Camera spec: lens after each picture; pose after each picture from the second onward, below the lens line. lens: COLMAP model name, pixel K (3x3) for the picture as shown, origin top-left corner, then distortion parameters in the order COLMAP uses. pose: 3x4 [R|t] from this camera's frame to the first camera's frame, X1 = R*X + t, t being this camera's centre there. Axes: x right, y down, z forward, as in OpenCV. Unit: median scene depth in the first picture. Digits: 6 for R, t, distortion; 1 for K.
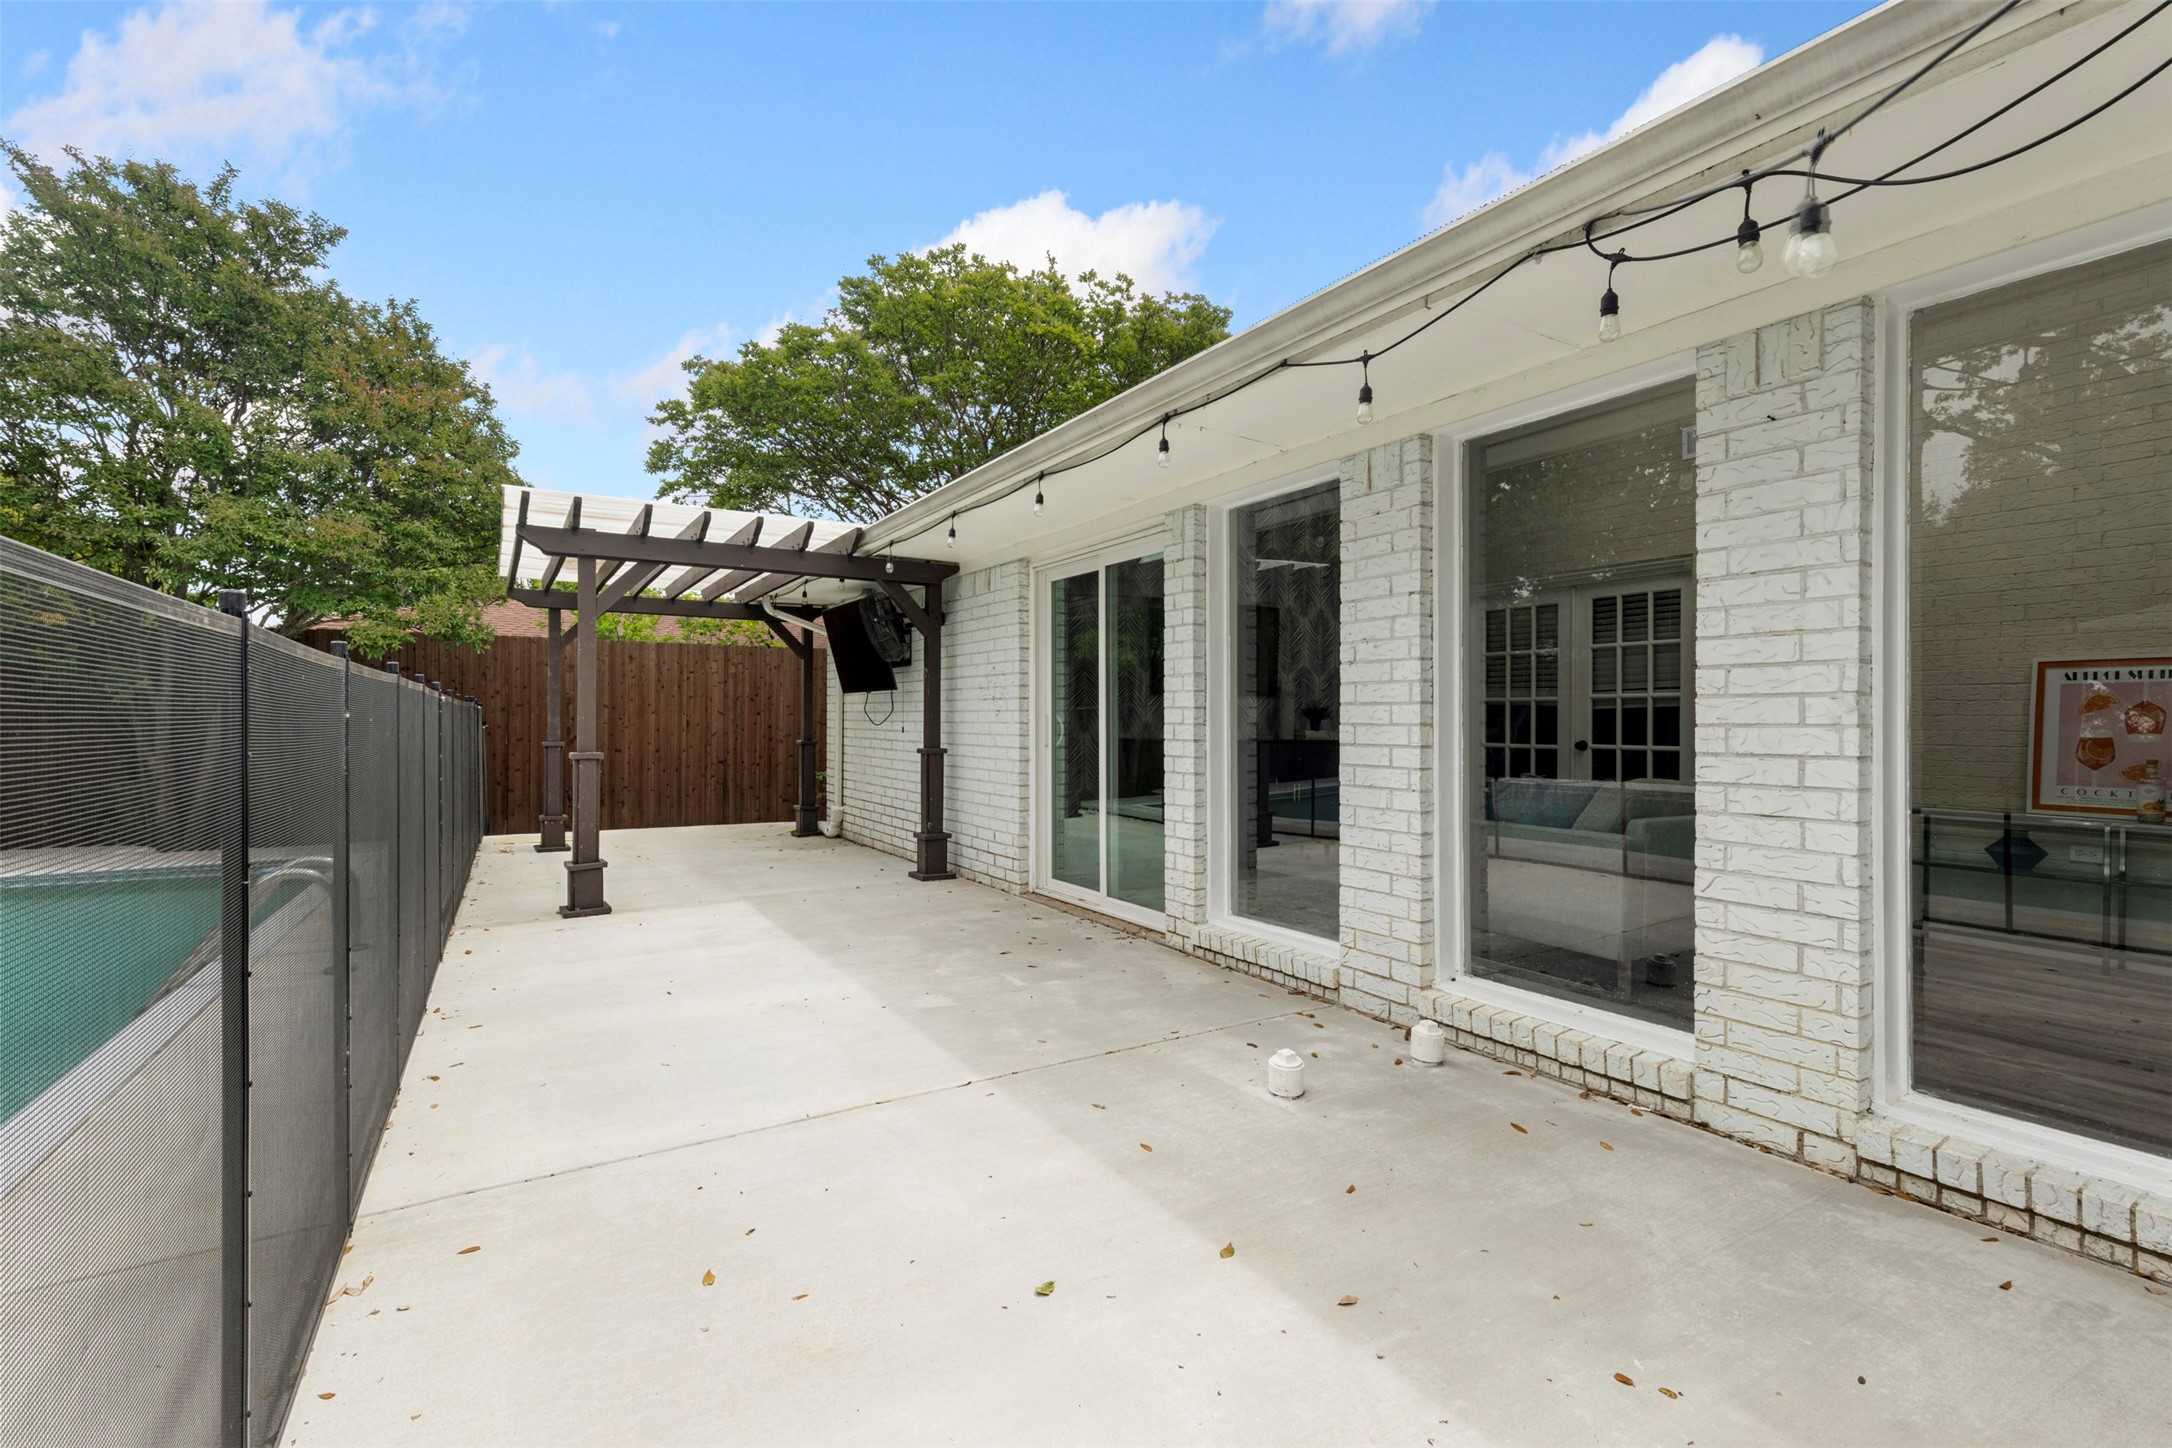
lens RADIAL K [[980.7, 0, 1071.9], [0, 980.7, 727.4], [0, 0, 1]] dist [0.002100, 0.000080]
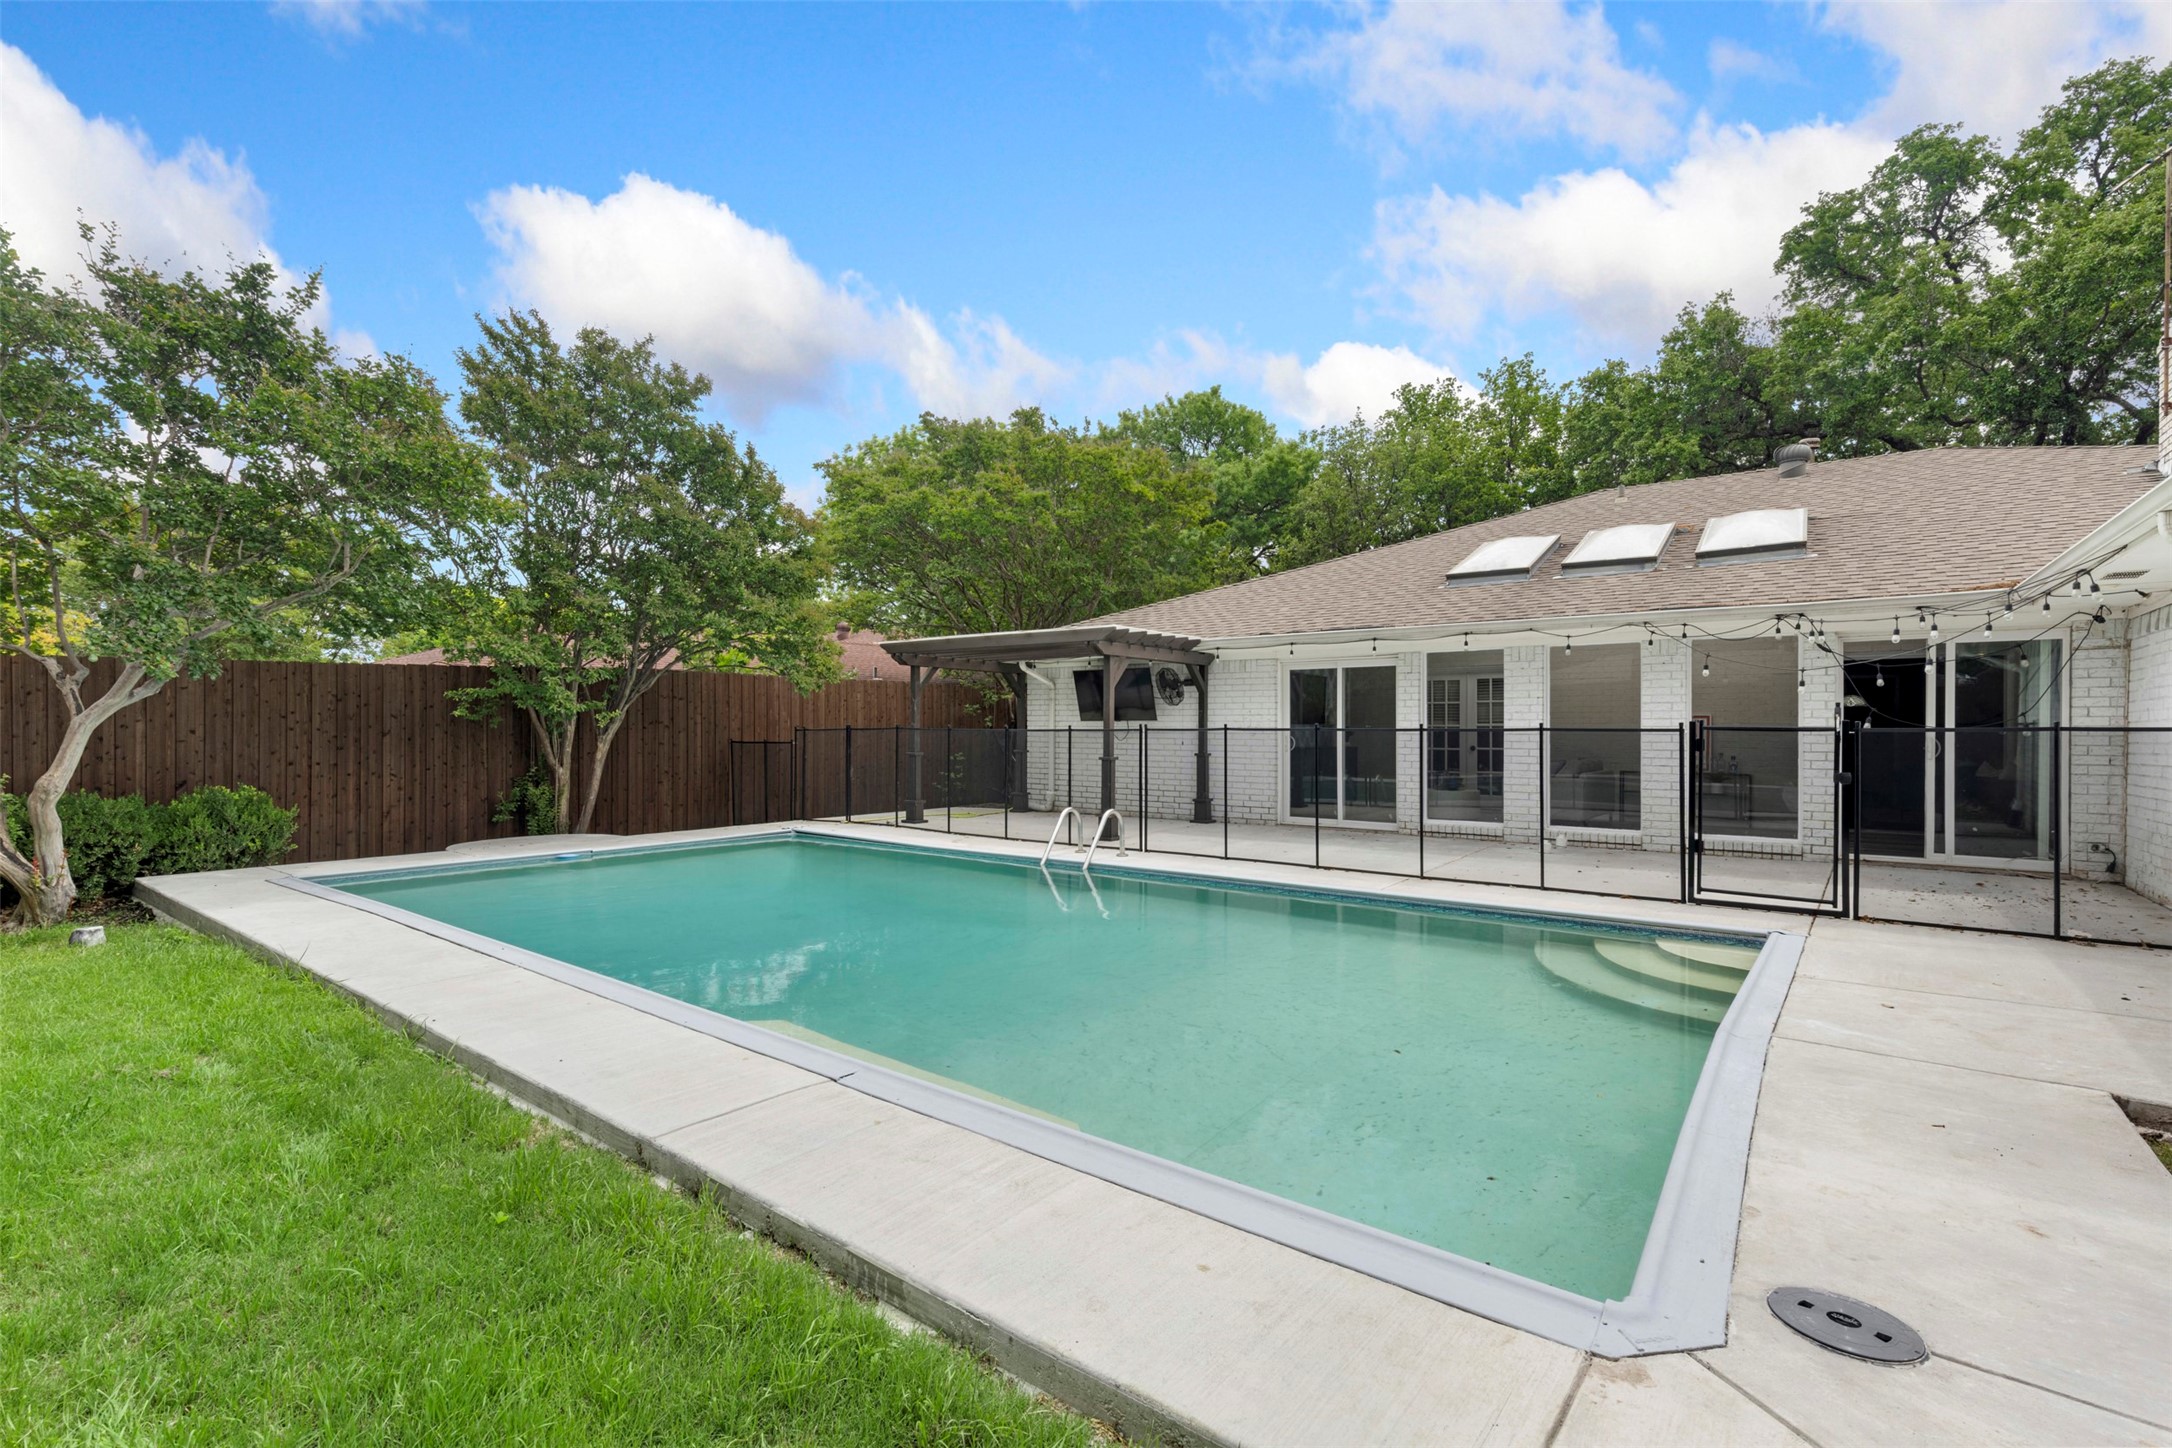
lens RADIAL K [[980.7, 0, 1071.9], [0, 980.7, 727.4], [0, 0, 1]] dist [0.002100, 0.000080]
pose [[0.928671, -0.000377, 0.370904, -1.065297], [0.003287, 0.999969, -0.007212, -0.014932], [-0.370889, 0.007916, 0.928643, -0.637208]]
